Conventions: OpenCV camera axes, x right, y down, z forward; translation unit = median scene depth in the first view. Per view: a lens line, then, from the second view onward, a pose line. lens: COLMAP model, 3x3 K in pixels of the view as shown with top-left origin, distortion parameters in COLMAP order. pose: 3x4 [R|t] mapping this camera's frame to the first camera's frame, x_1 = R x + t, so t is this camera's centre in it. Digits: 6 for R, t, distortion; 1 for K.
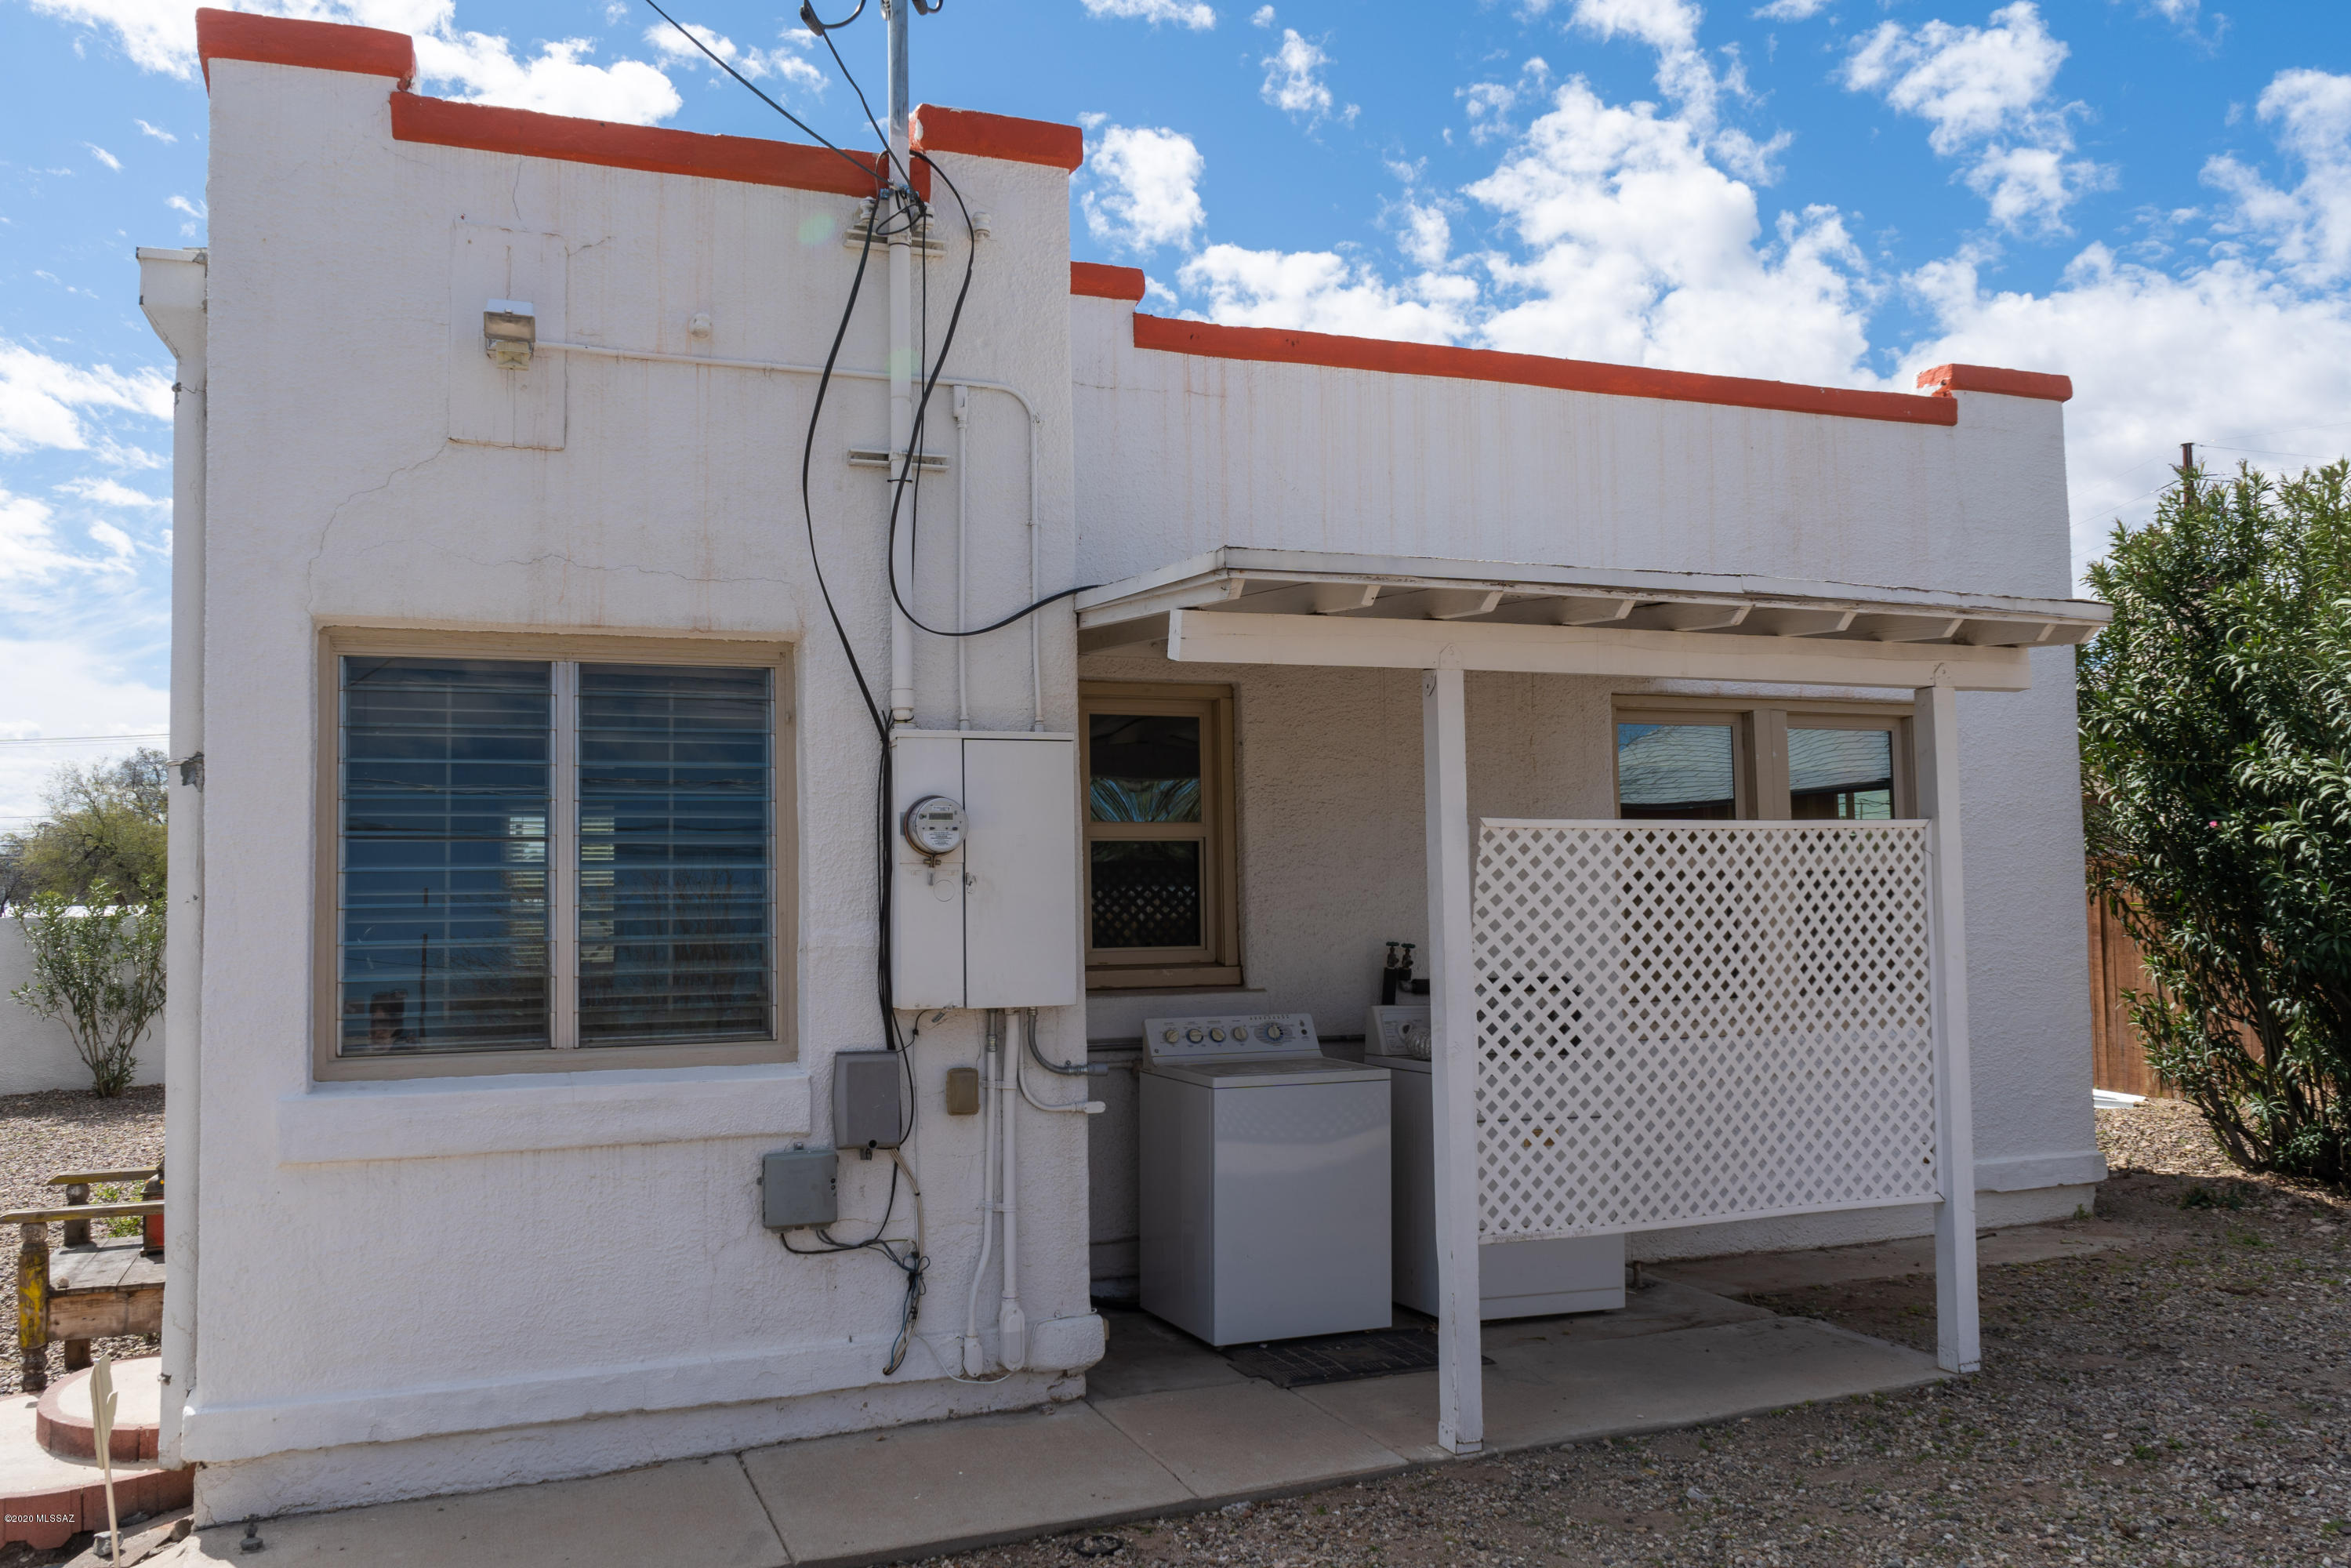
lens RADIAL K [[2016.0, 0, 1175.5], [0, 2016.0, 784.0], [0, 0, 1]] dist [-0.031880, 0.013668]
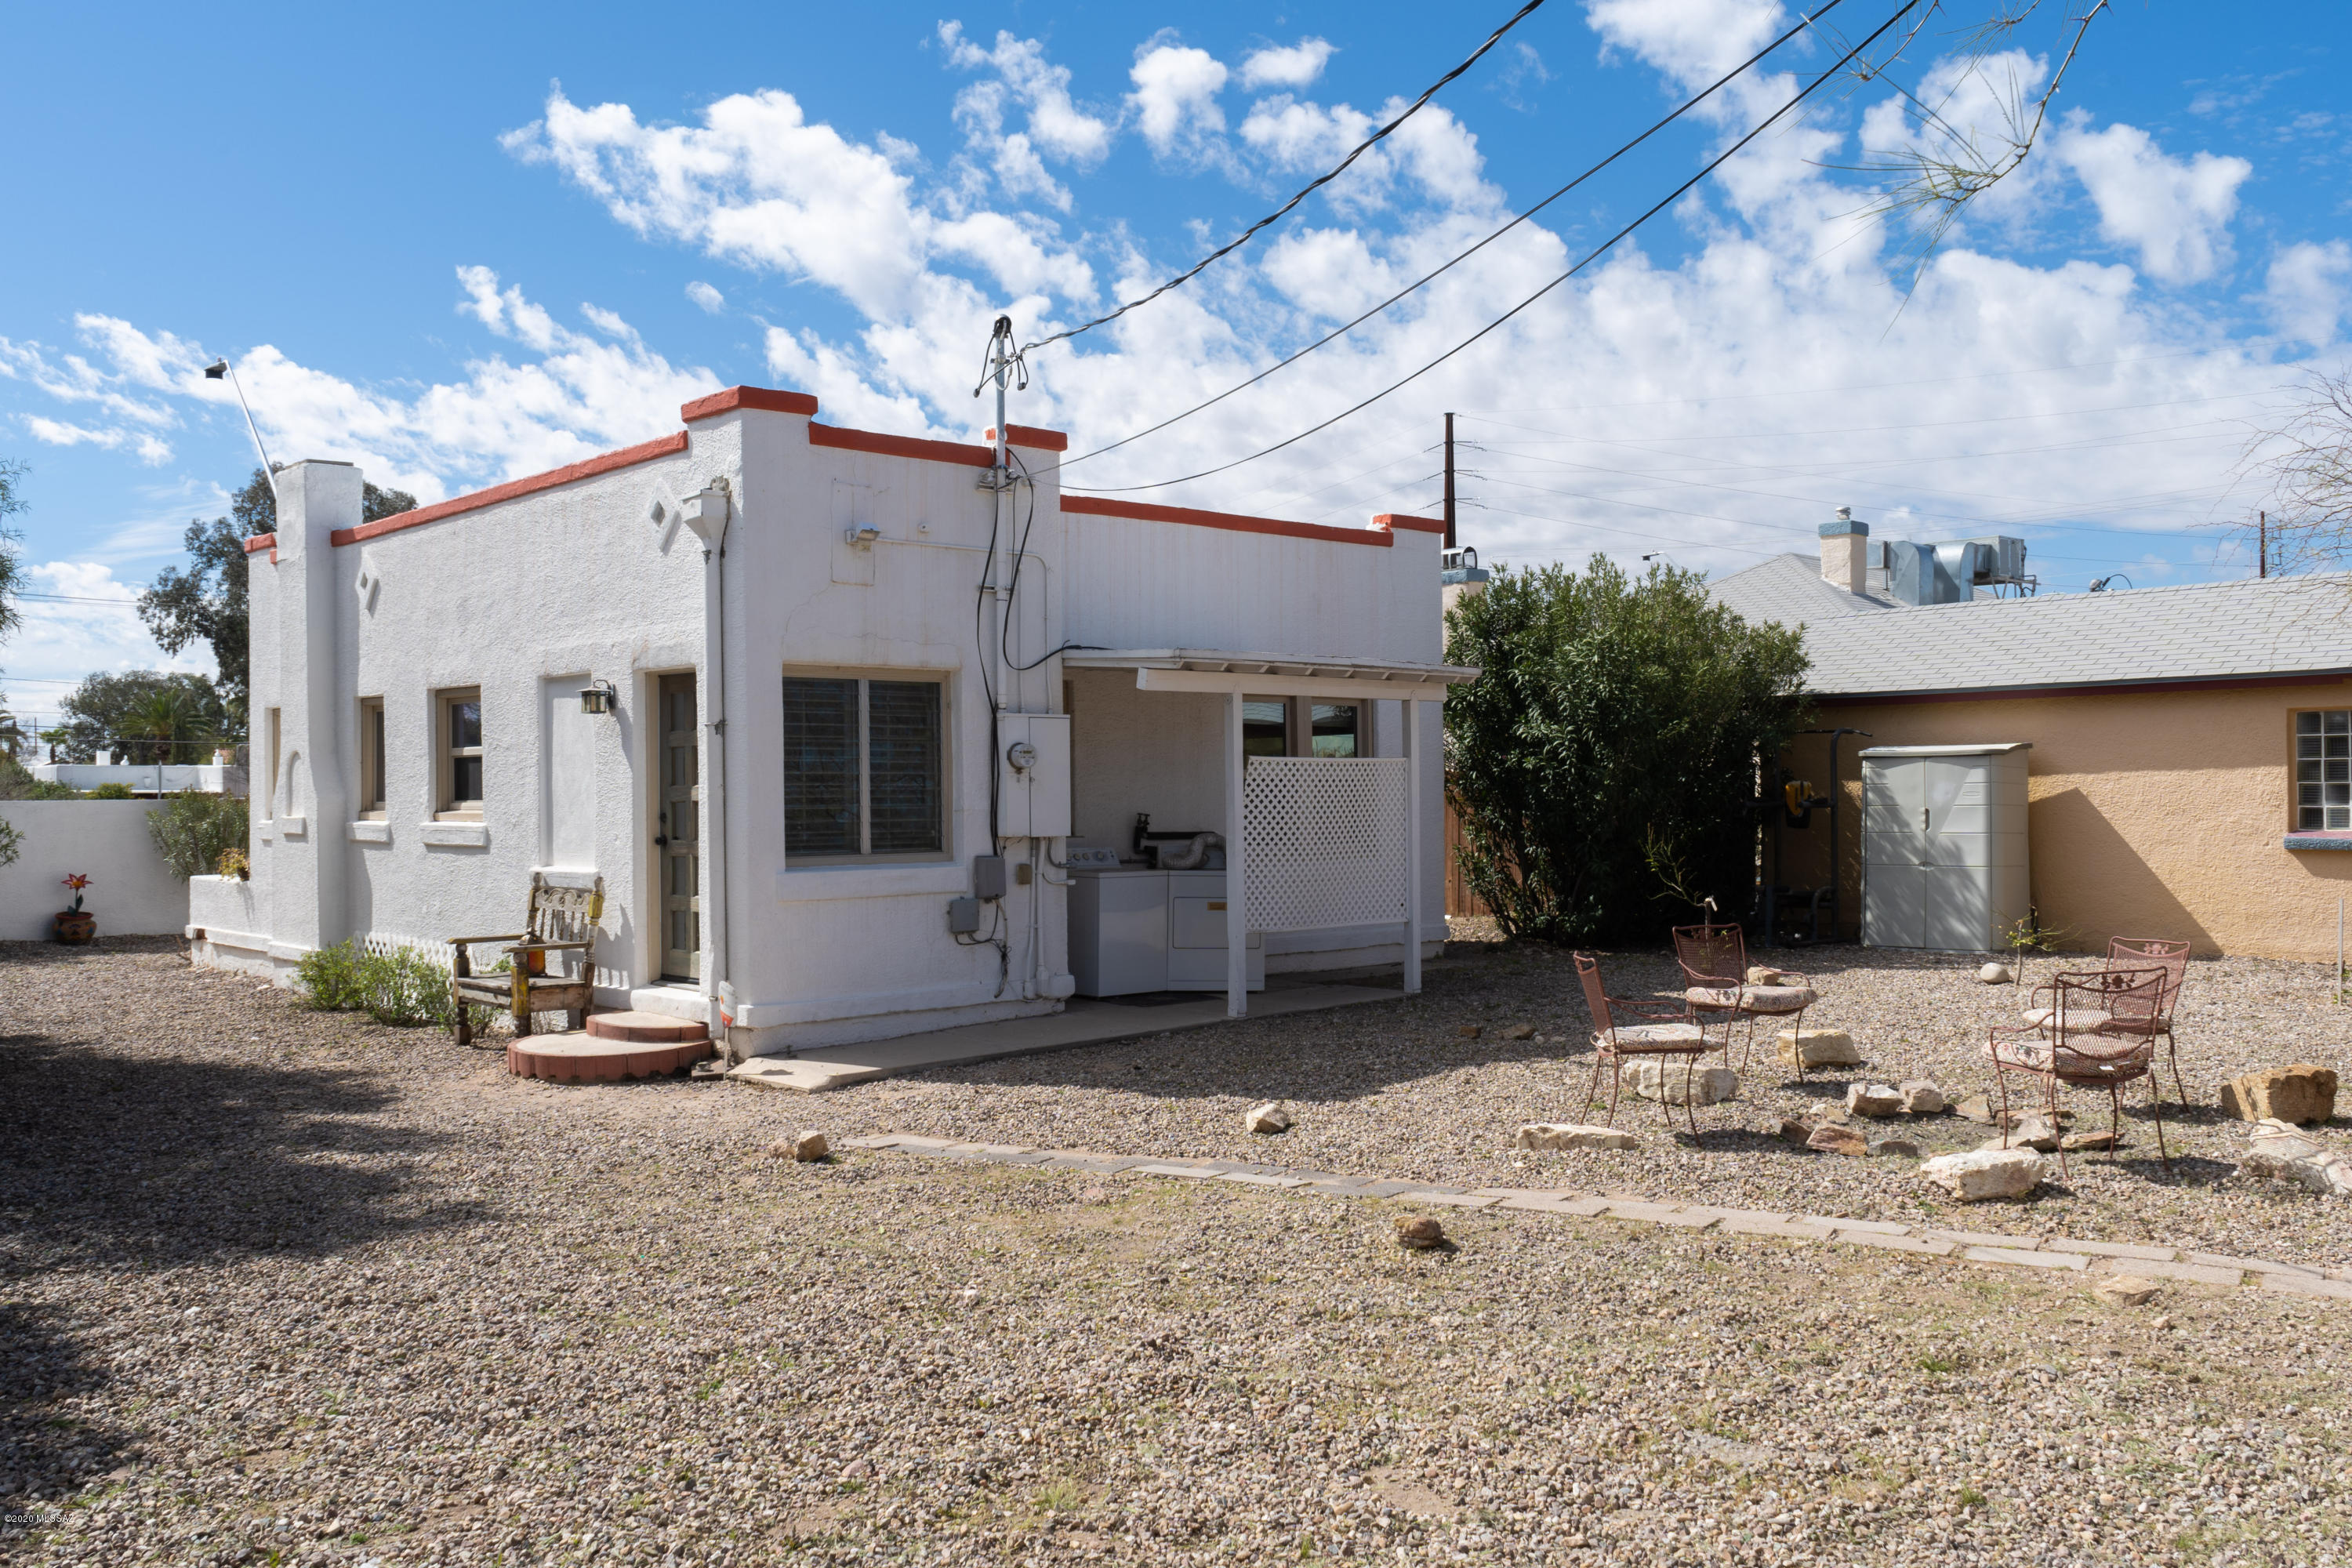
lens RADIAL K [[2395.2, 0, 1176.8], [0, 2395.2, 857.9], [0, 0, 1]] dist [0.043905, 0.008066]
pose [[0.930135, -0.003116, 0.367205, -0.915943], [-0.026043, 0.996886, 0.074426, -0.068214], [-0.366294, -0.078789, 0.927158, -1.521450]]
